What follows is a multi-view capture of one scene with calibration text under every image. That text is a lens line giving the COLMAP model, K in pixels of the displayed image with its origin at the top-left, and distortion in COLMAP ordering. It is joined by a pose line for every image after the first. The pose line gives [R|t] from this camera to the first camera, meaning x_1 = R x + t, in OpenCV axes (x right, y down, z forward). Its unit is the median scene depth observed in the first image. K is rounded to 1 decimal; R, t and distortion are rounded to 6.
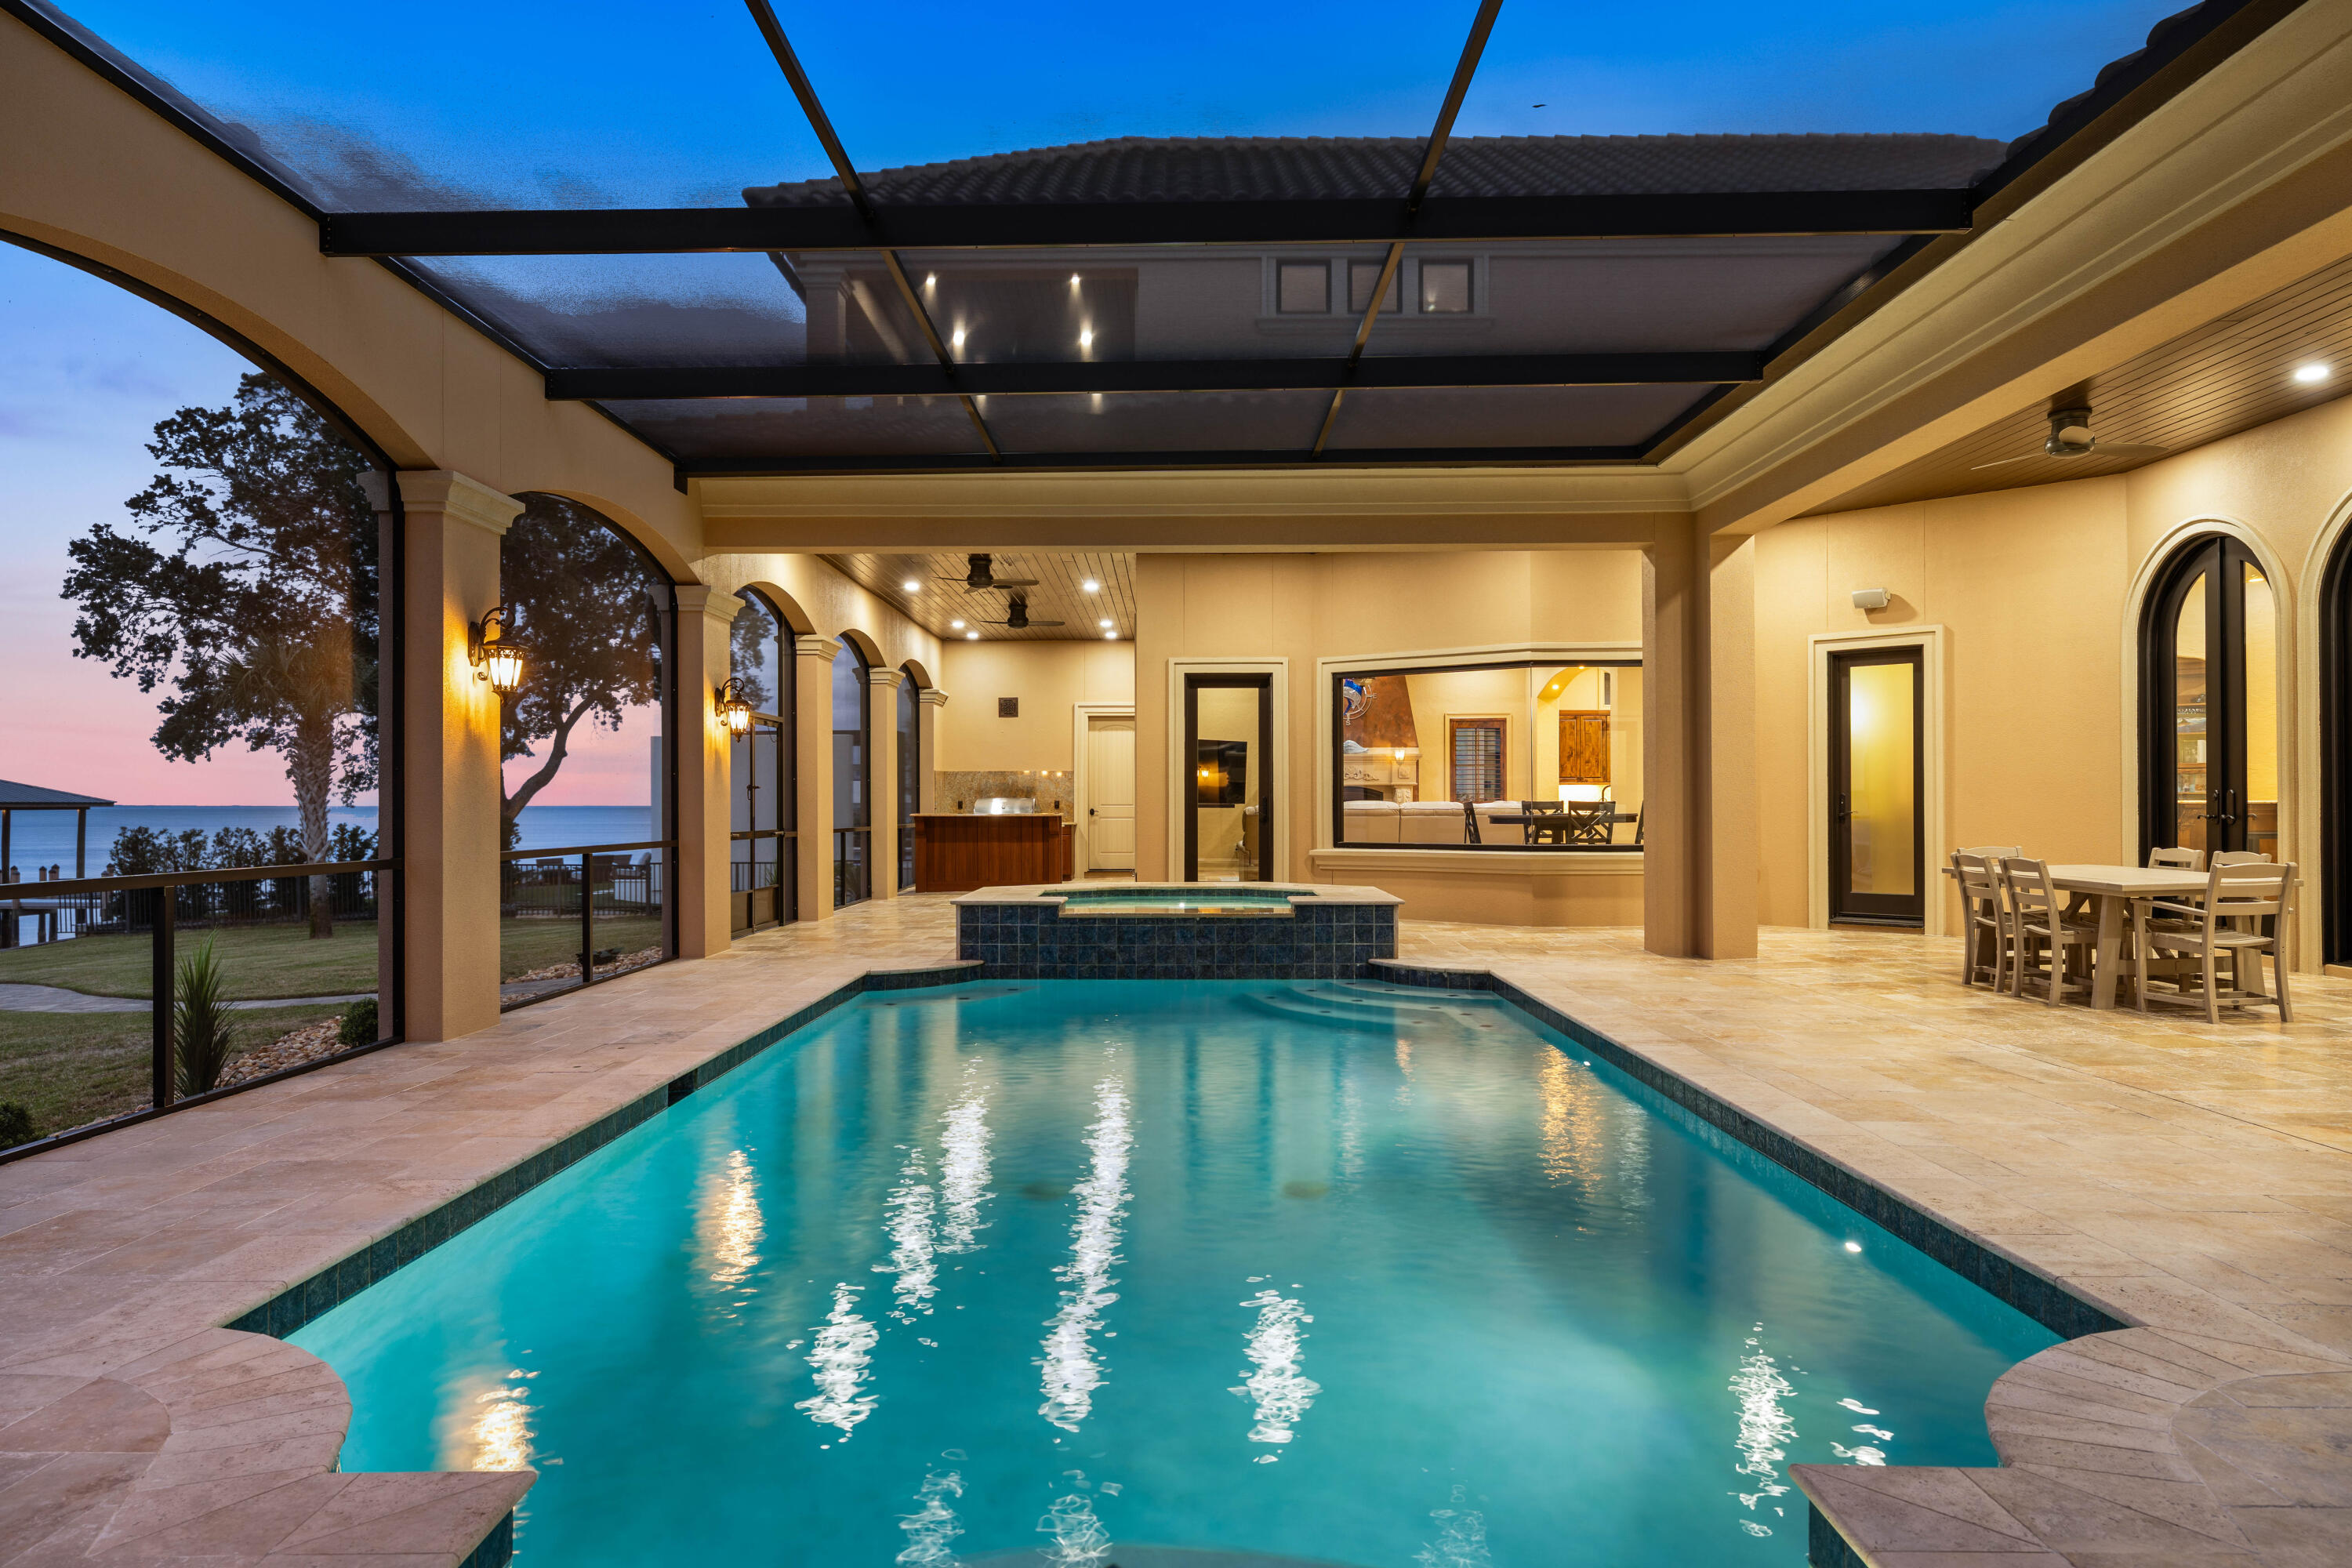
lens RADIAL K [[1467.4, 0, 1174.7], [0, 1467.4, 813.9], [0, 0, 1]] dist [0.003575, -0.001616]
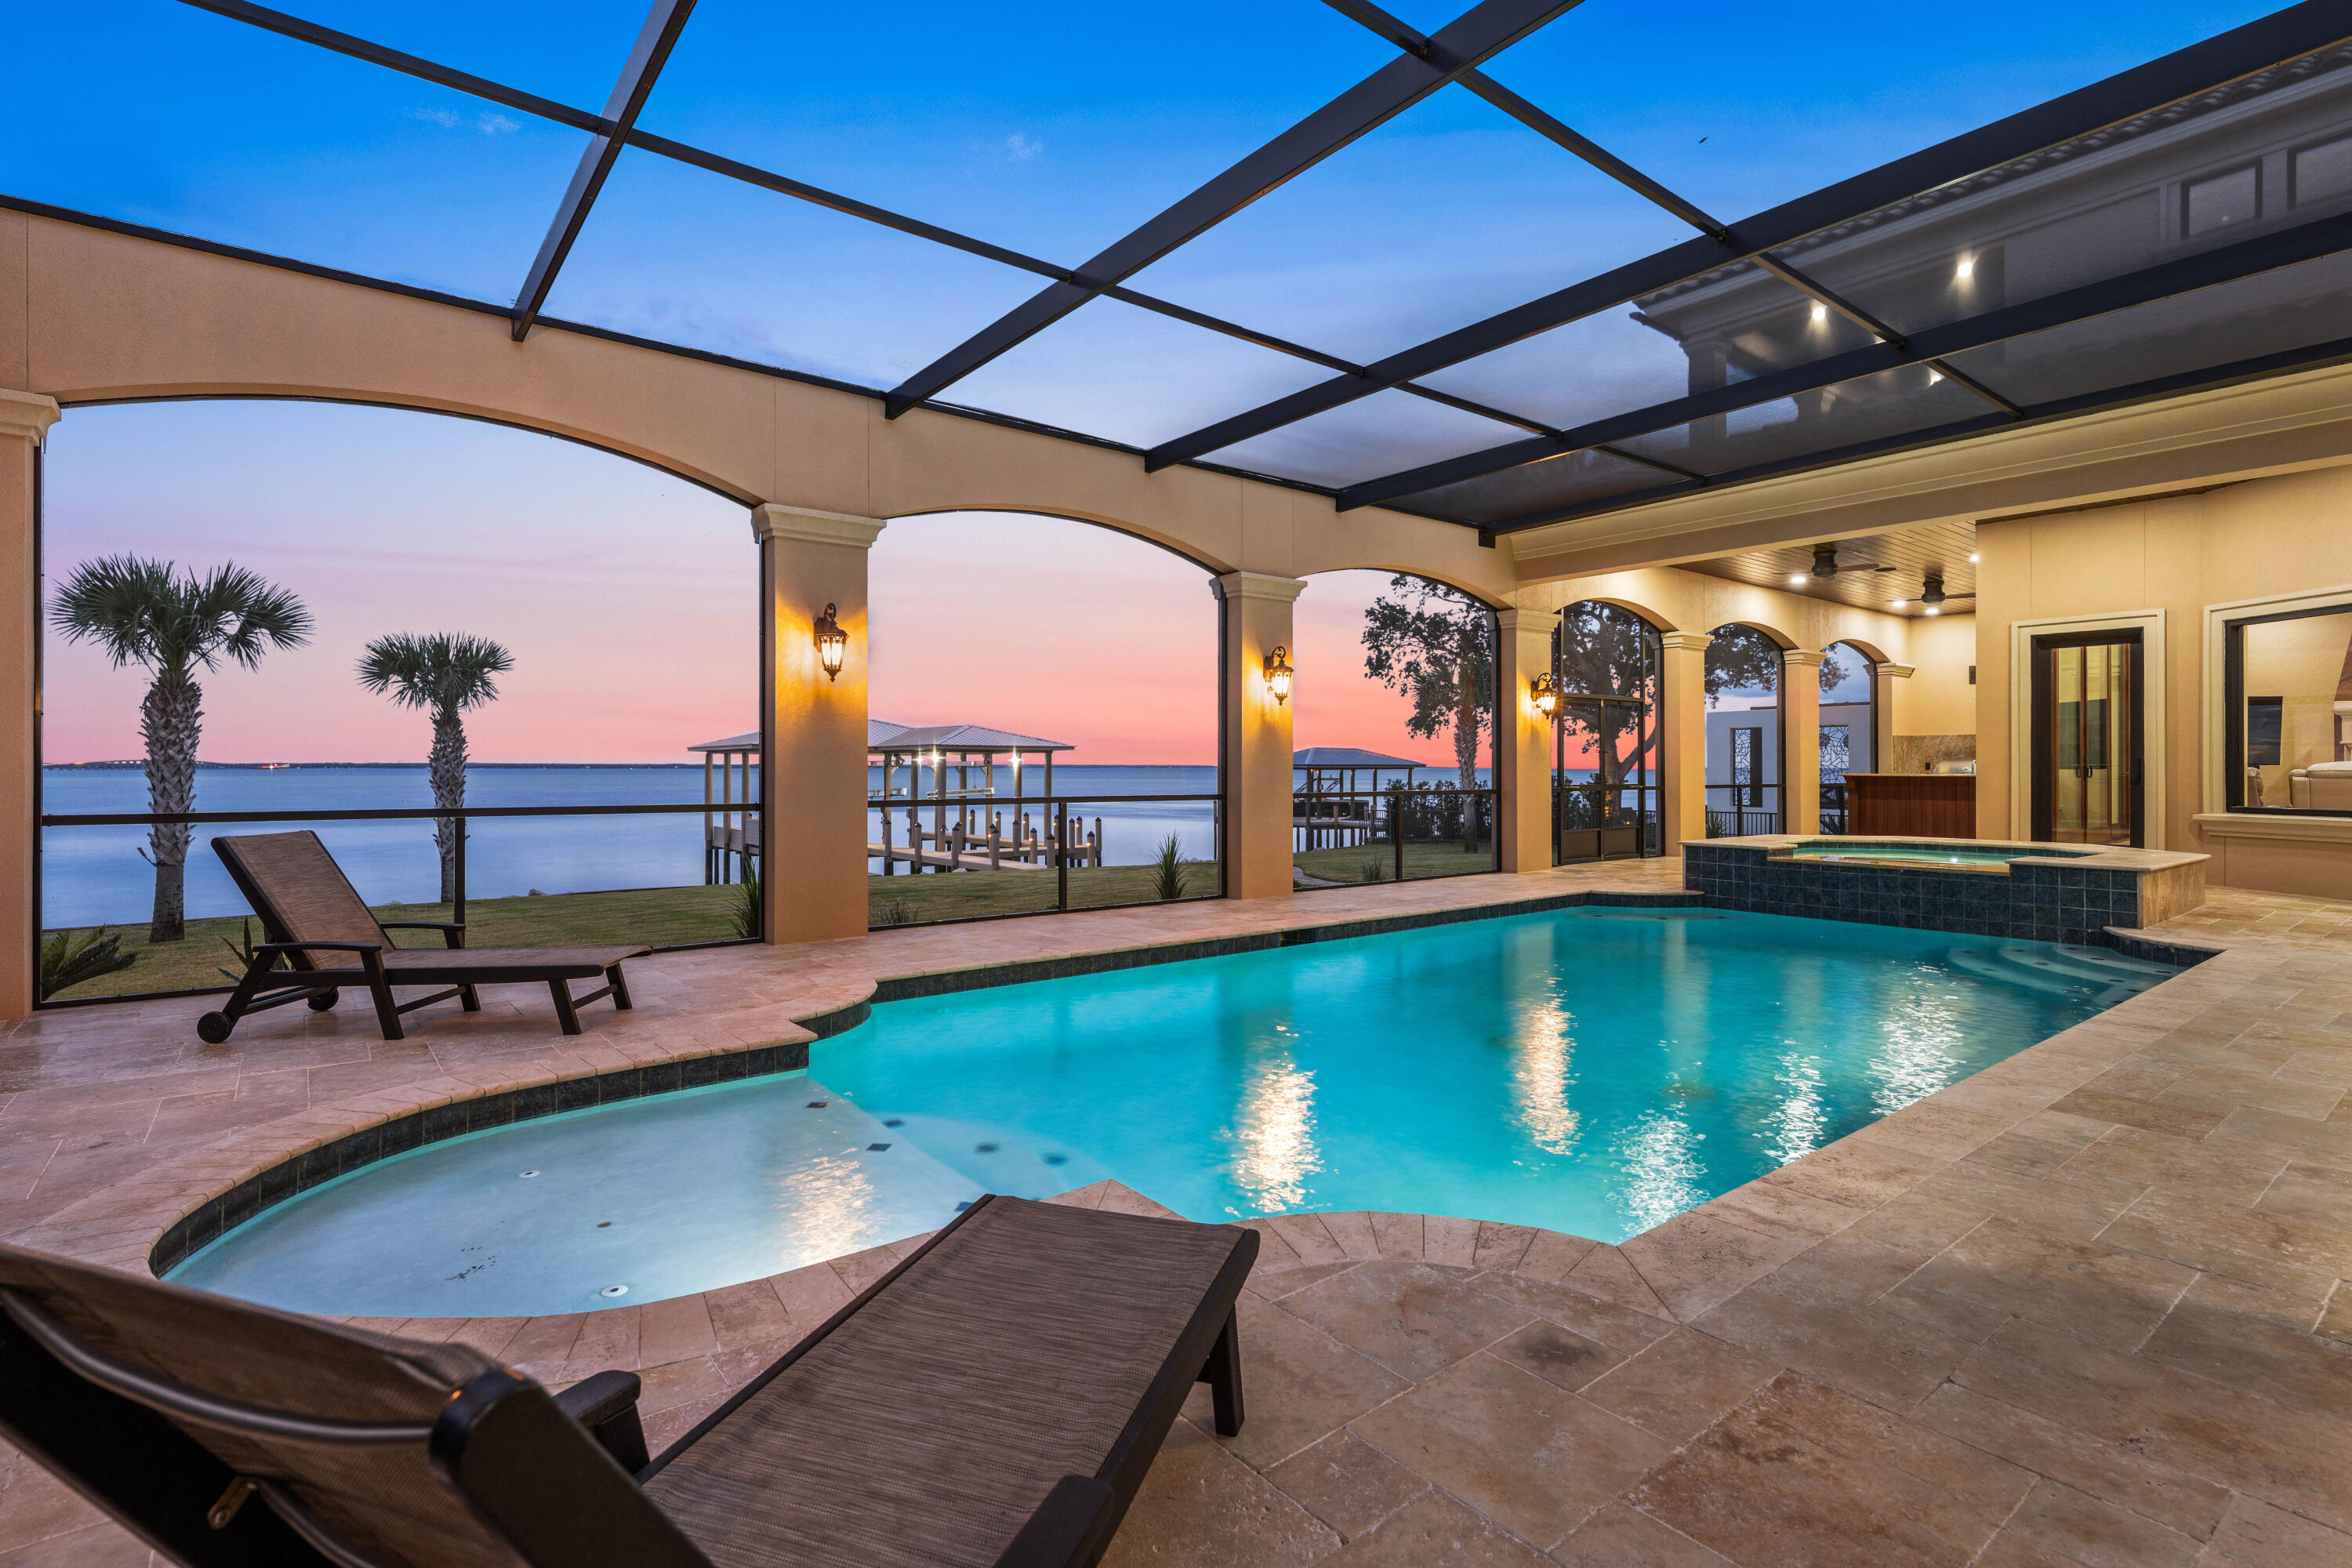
lens RADIAL K [[1128.3, 0, 1176.0], [0, 1128.3, 784.0], [0, 0, 1]] dist [-0.002941, -0.000704]
pose [[0.619147, 0.012825, -0.785170, 0.293956], [-0.005794, 0.999914, 0.011764, 0.001213], [0.785253, -0.002734, 0.619168, 0.064017]]
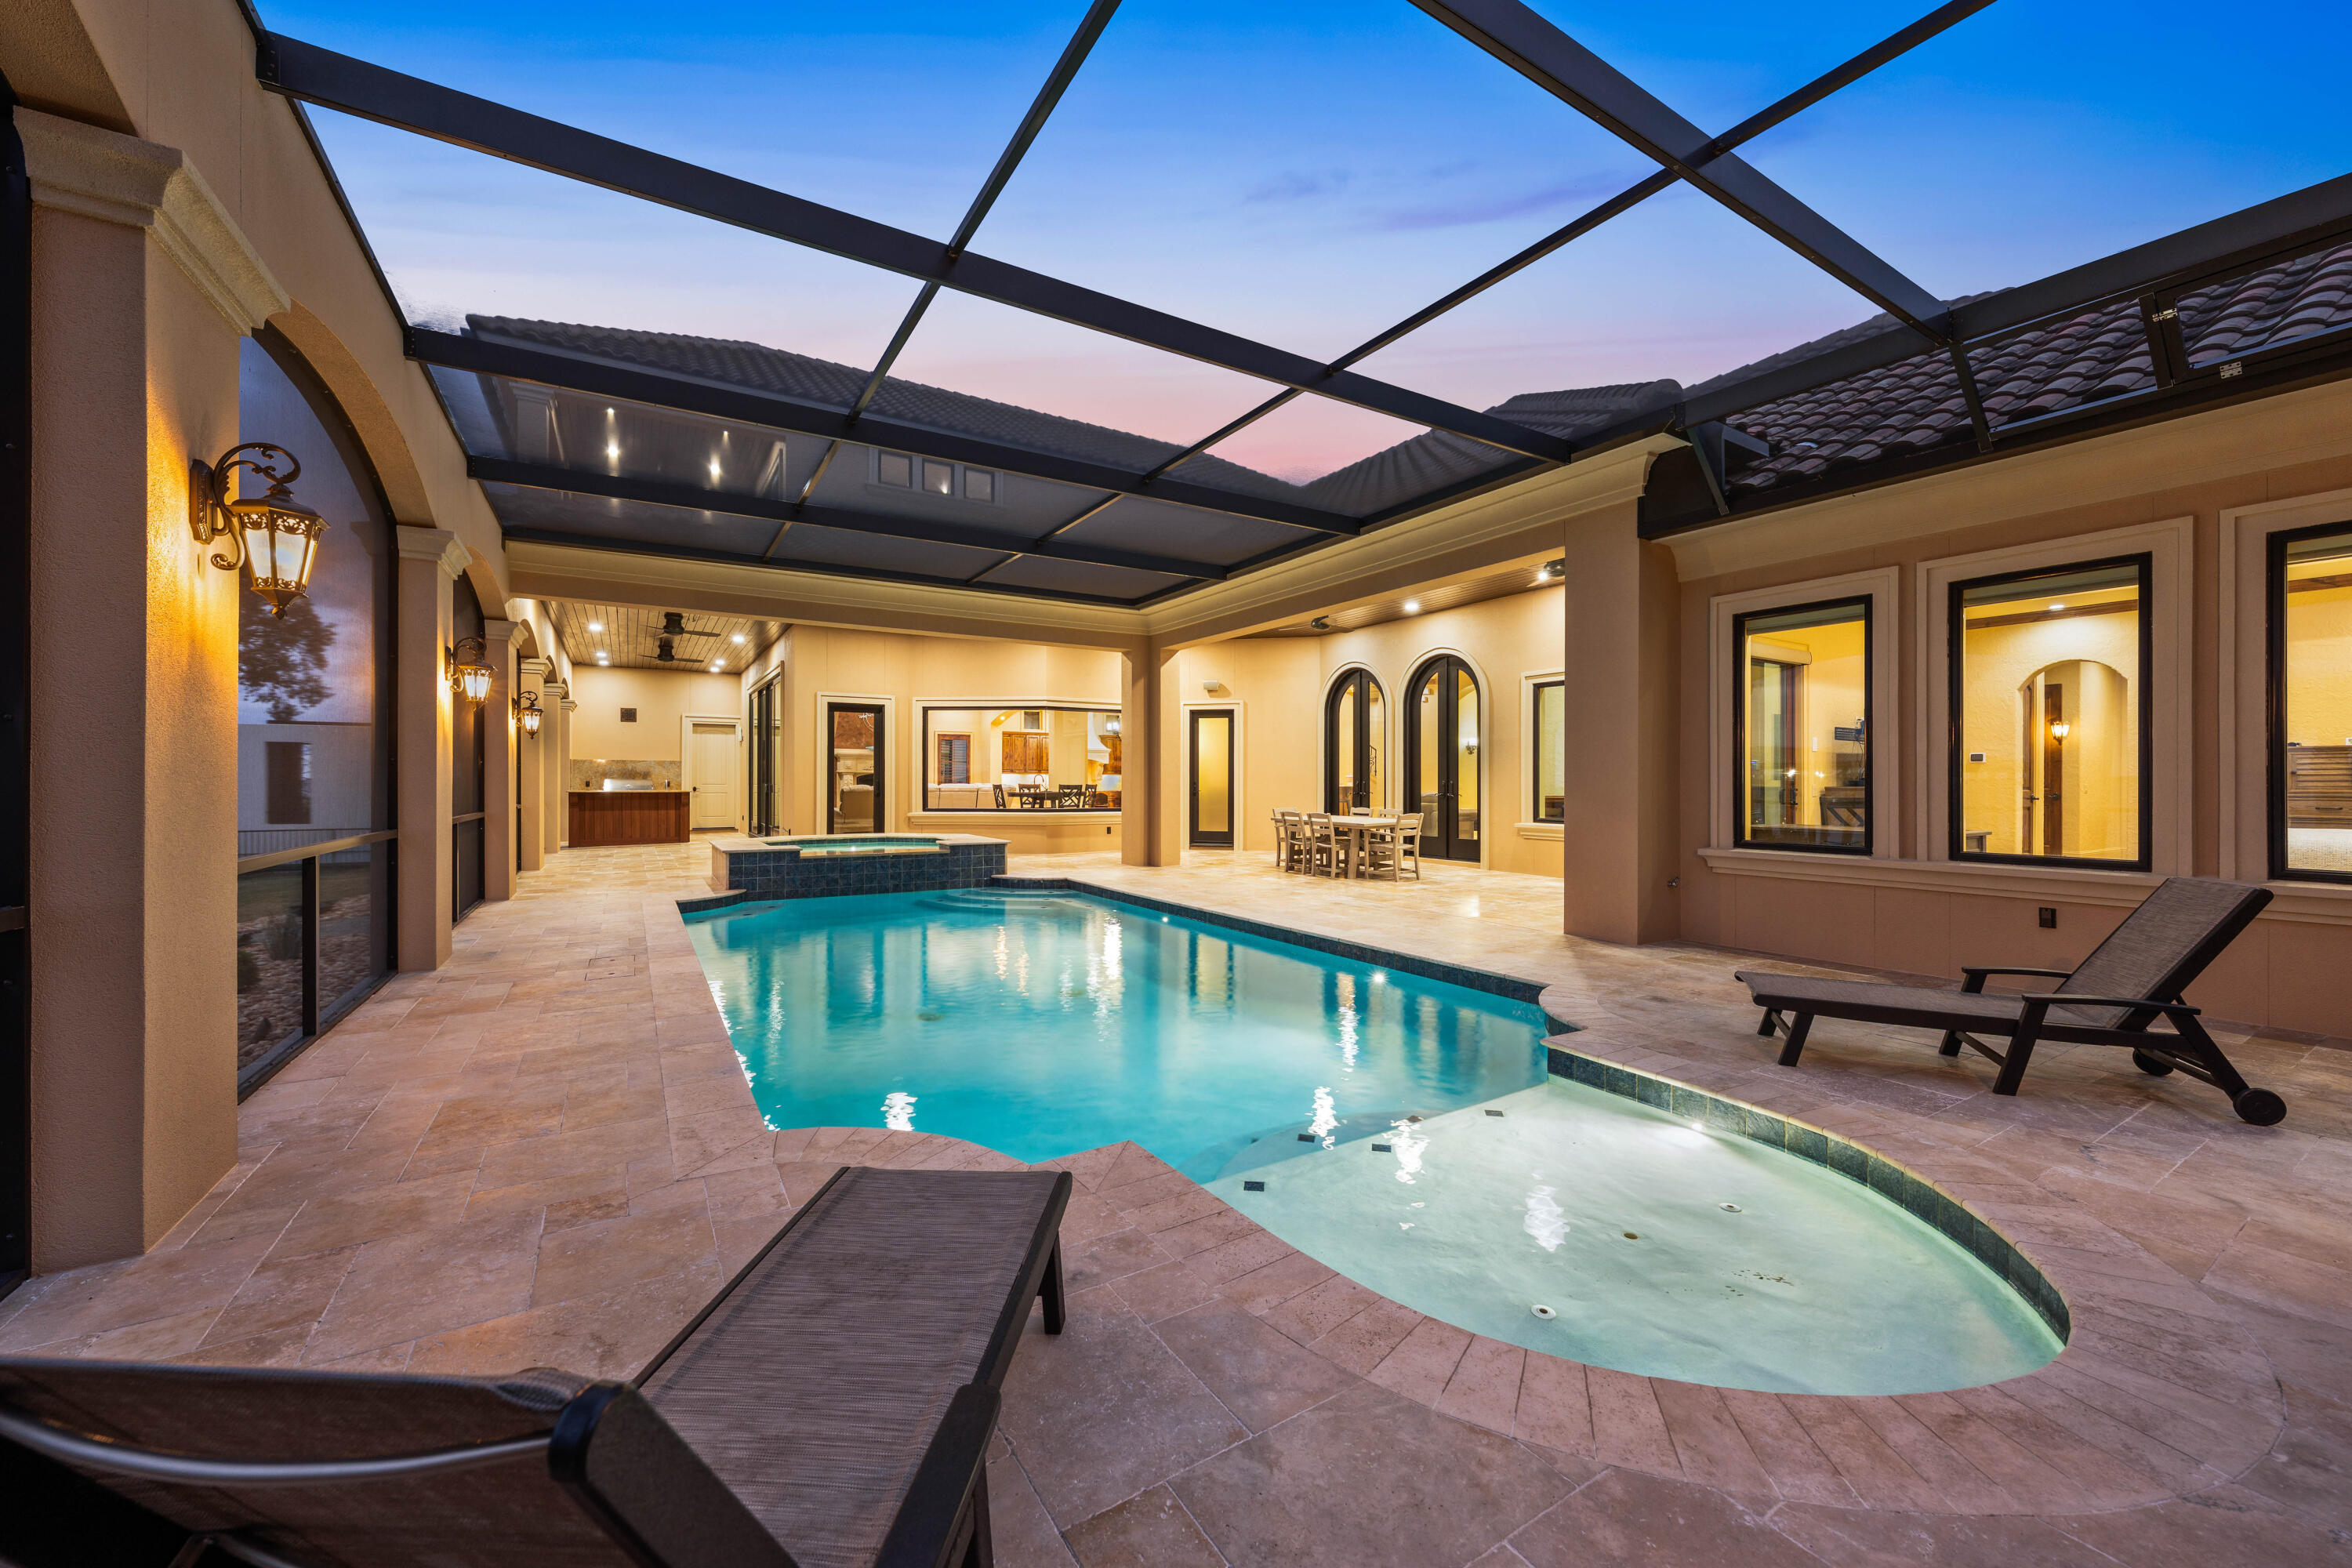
lens RADIAL K [[884.9, 0, 1176.0], [0, 884.9, 784.0], [0, 0, 1]] dist [0.000418, -0.000004]
pose [[0.846333, 0.004728, 0.532634, -0.212599], [-0.001422, 0.999977, -0.006616, -0.002230], [-0.532653, 0.004842, 0.846320, -0.002744]]
